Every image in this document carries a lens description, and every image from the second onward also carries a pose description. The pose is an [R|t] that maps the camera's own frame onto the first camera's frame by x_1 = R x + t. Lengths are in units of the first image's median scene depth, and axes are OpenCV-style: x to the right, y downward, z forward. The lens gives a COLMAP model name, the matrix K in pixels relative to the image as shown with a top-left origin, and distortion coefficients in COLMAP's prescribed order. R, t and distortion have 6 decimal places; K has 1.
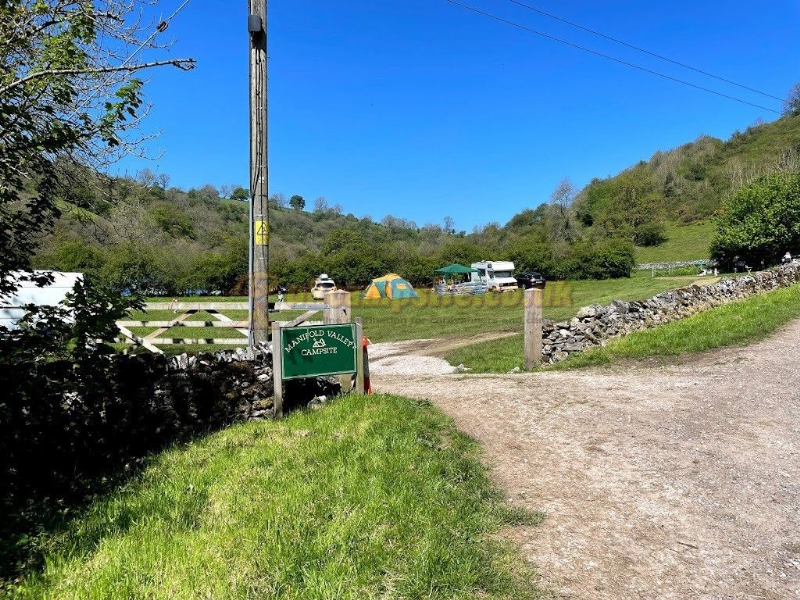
lens RADIAL K [[639.3, 0, 400.0], [0, 639.3, 300.0], [0, 0, 1]] dist [-0.000205, -0.001050]
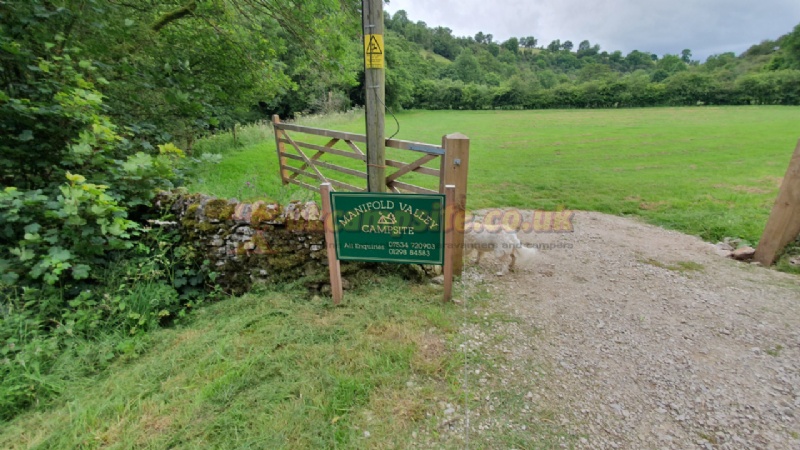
lens RADIAL K [[309.9, 0, 409.4], [0, 309.9, 222.8], [0, 0, 1]] dist [-0.000070, -0.012692]
pose [[0.825130, 0.207848, -0.525319, 0.050588], [-0.013379, 0.936790, 0.349637, -0.032933], [0.564785, -0.281468, 0.775754, 0.536511]]
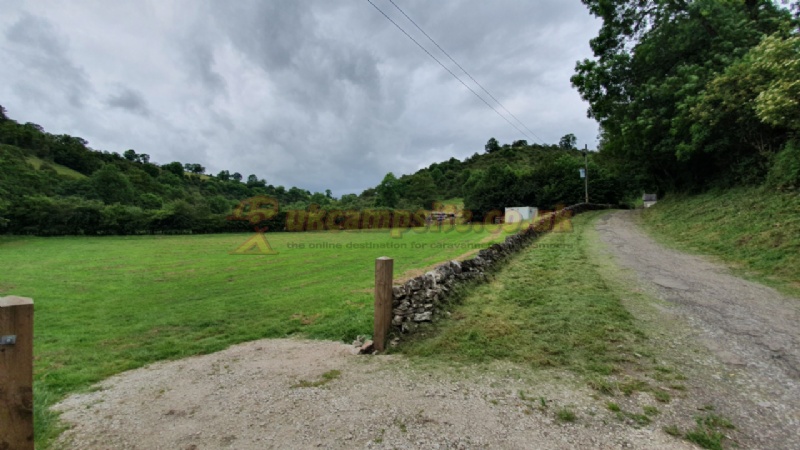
lens RADIAL K [[309.9, 0, 409.4], [0, 309.9, 222.8], [0, 0, 1]] dist [-0.000070, -0.012692]
pose [[0.947146, 0.021600, 0.320076, 0.095152], [-0.011873, 0.999407, -0.032310, -0.054269], [-0.320584, 0.026803, 0.946841, 0.546339]]
